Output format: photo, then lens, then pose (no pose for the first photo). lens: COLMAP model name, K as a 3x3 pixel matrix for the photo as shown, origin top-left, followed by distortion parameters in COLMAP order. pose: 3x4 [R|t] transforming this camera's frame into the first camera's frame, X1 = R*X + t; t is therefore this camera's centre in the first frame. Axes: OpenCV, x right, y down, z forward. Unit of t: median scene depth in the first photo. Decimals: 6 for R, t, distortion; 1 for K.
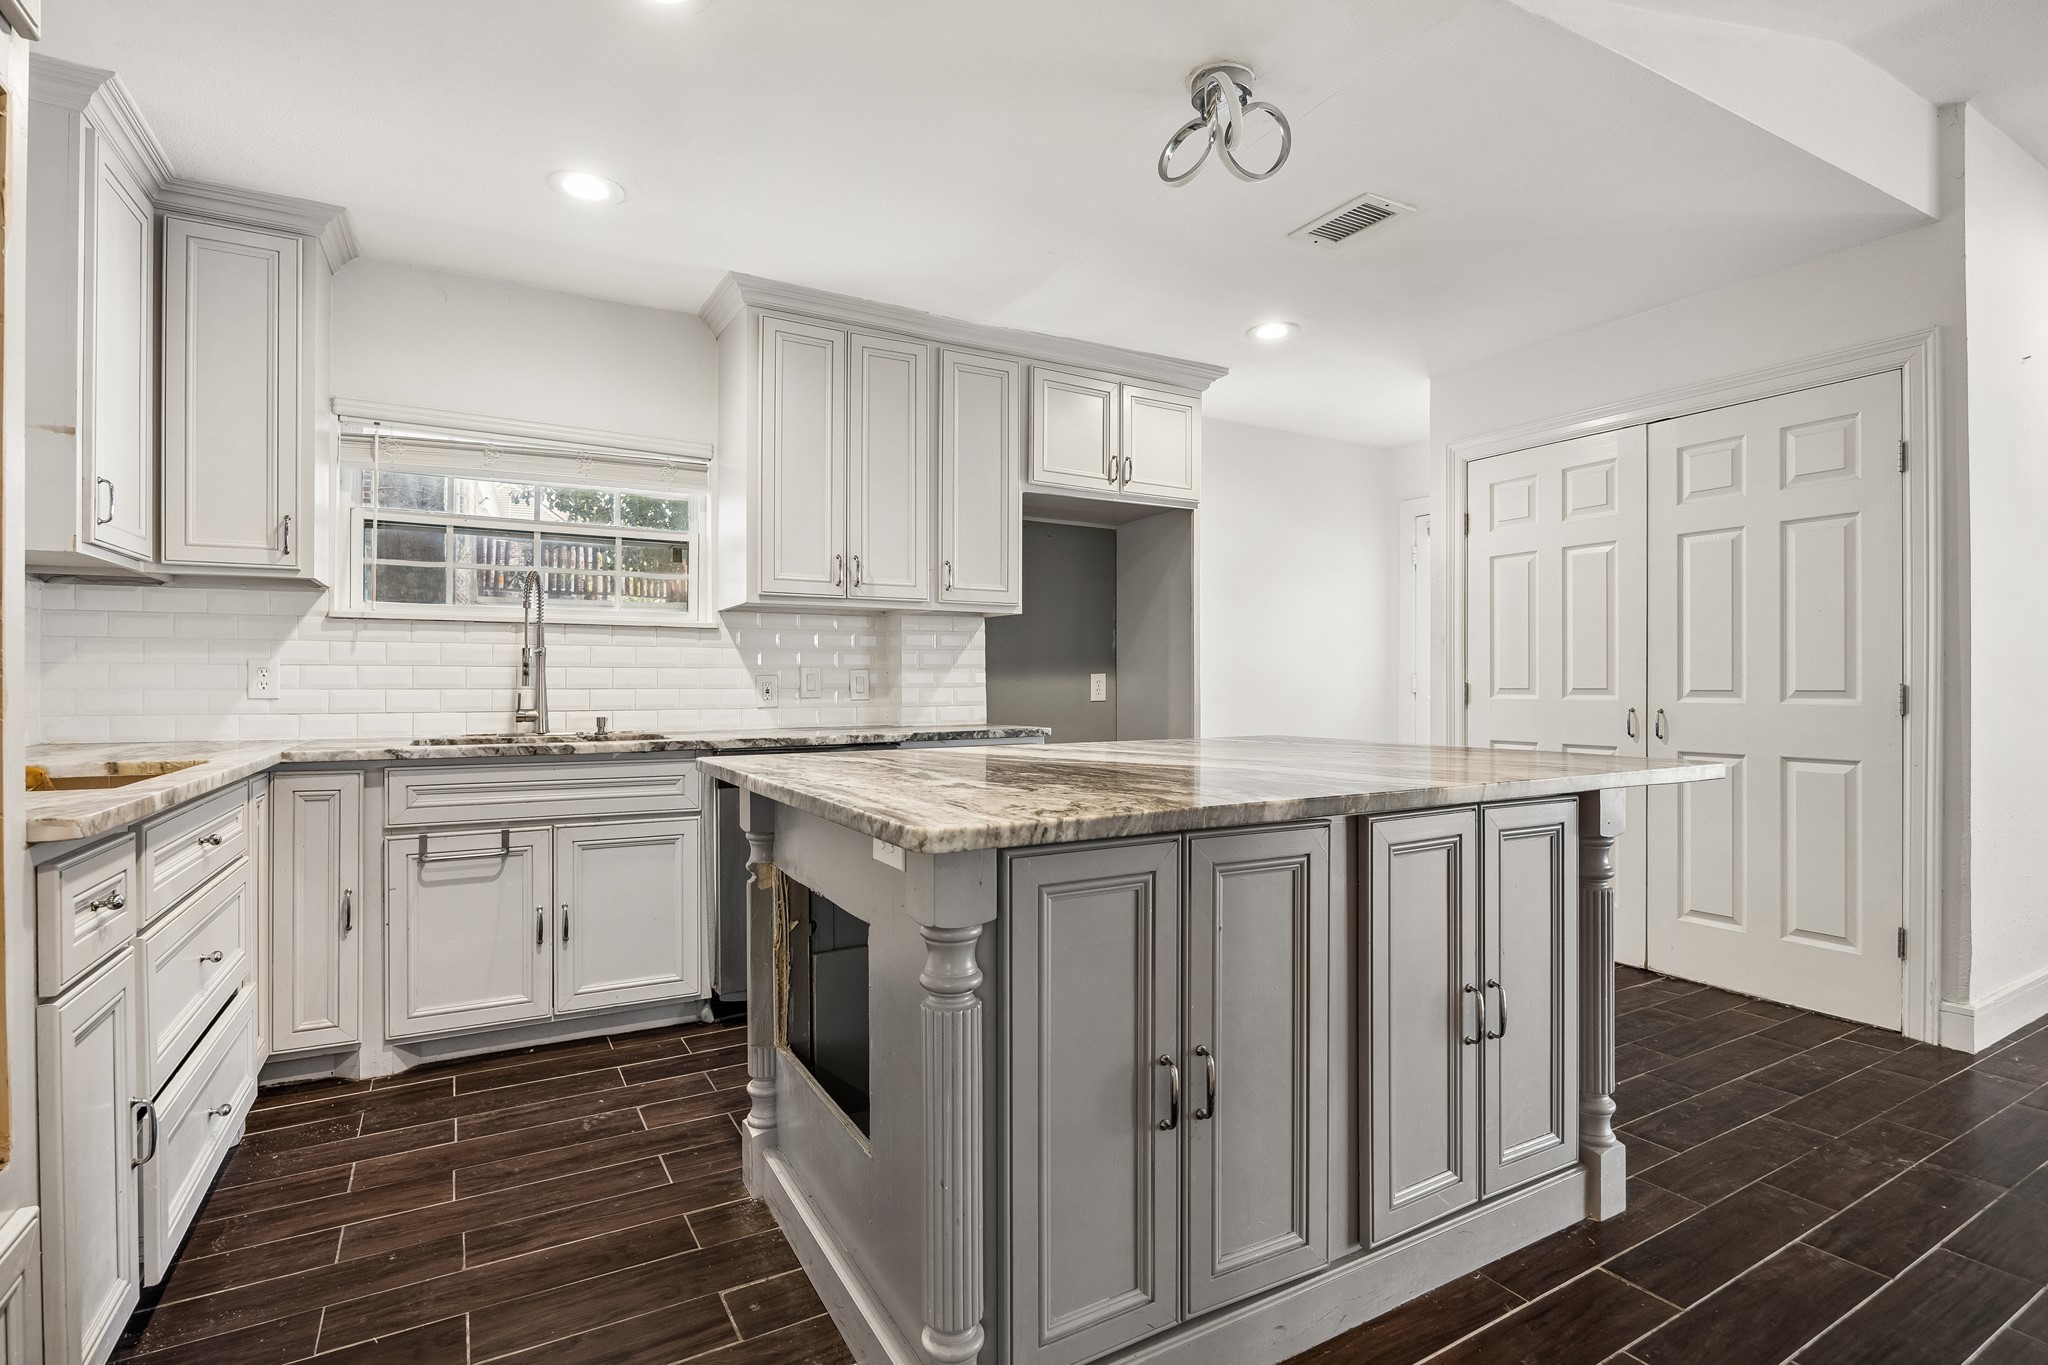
lens RADIAL K [[1025.6, 0, 1024.0], [0, 1025.6, 682.5], [0, 0, 1]] dist [-0.000251, -0.000116]
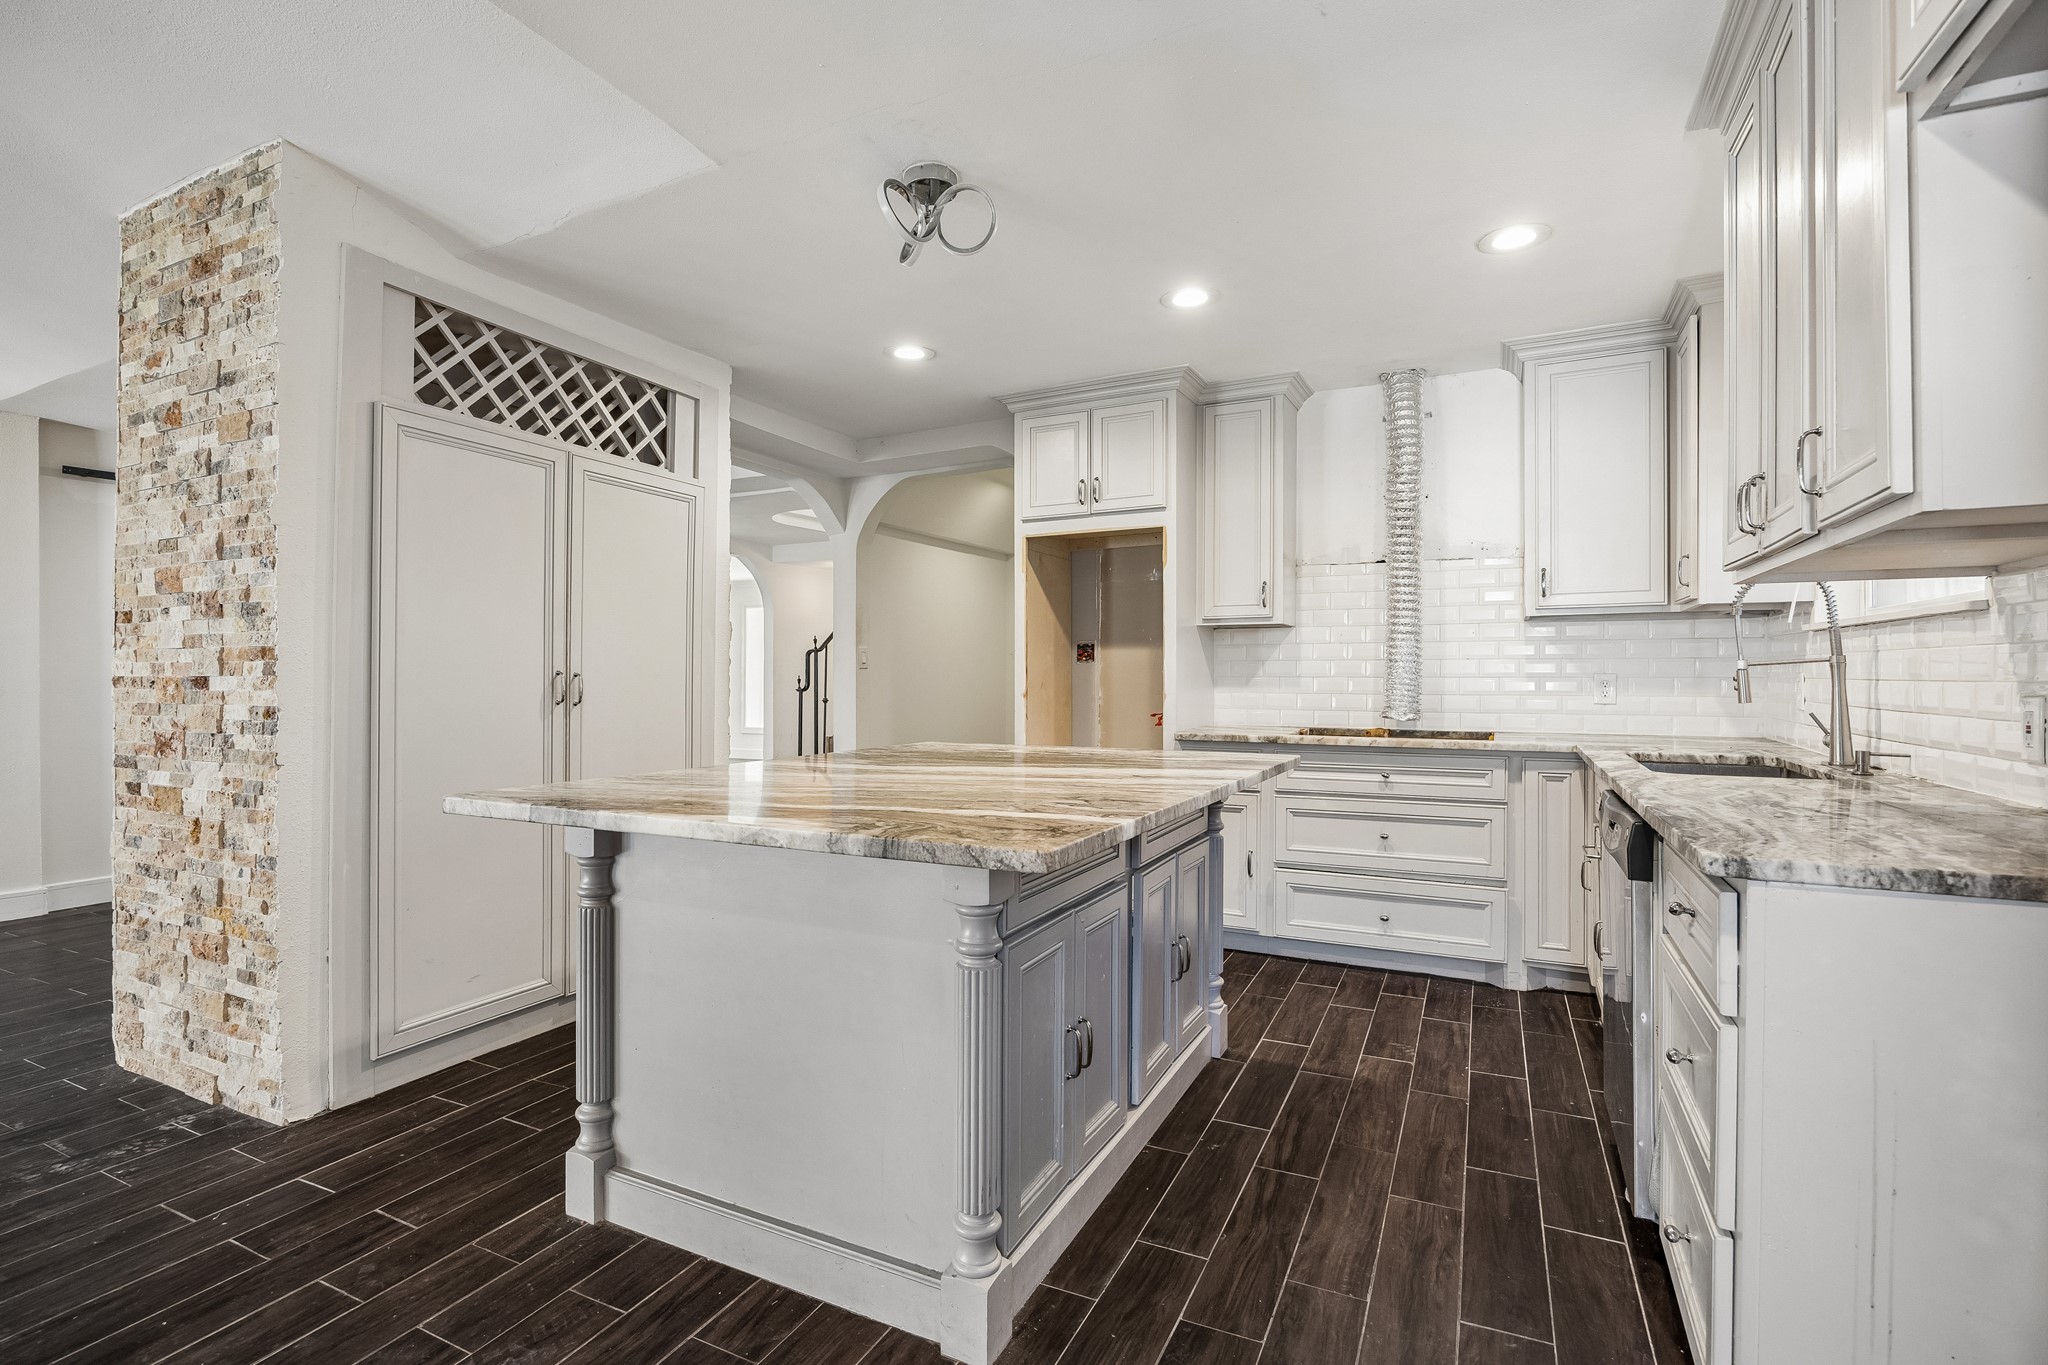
lens RADIAL K [[923.5, 0, 1024.0], [0, 923.5, 682.5], [0, 0, 1]] dist [-0.001365, -0.000159]
pose [[-0.828111, 0.007986, -0.560507, 0.422727], [0.002403, 0.999940, 0.010696, -0.022445], [0.560559, 0.007511, -0.828081, 1.191129]]
